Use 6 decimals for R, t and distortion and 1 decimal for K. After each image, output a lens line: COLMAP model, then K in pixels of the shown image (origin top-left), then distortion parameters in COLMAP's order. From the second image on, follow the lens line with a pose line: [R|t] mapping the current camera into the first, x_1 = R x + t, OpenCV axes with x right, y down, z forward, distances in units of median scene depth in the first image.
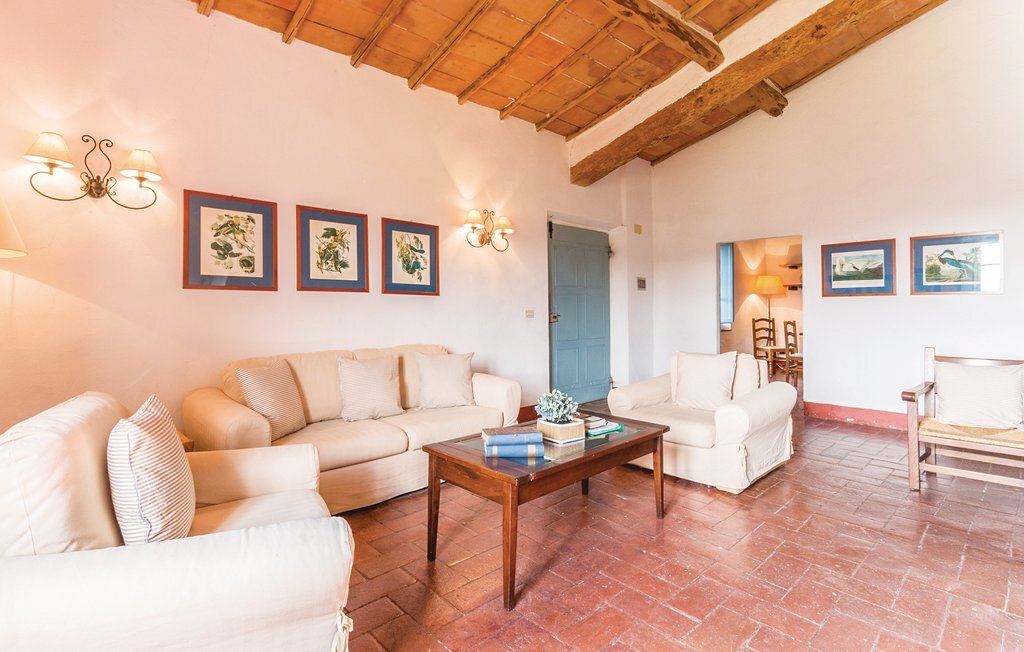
lens RADIAL K [[477.9, 0, 495.8], [0, 477.9, 311.0], [0, 0, 1]] dist [-0.001655, -0.000198]
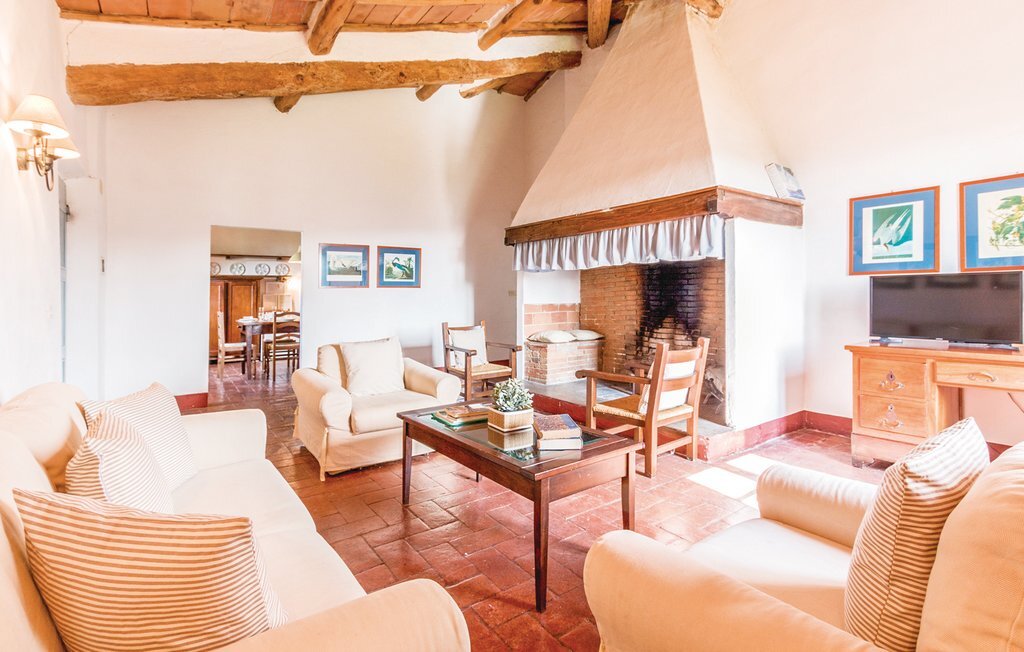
lens RADIAL K [[477.9, 0, 495.8], [0, 477.9, 311.0], [0, 0, 1]] dist [-0.001655, -0.000198]
pose [[0.123171, -0.037314, 0.991684, -0.462923], [0.016239, 0.999235, 0.035582, -0.010320], [-0.992253, 0.011721, 0.123683, 0.497535]]
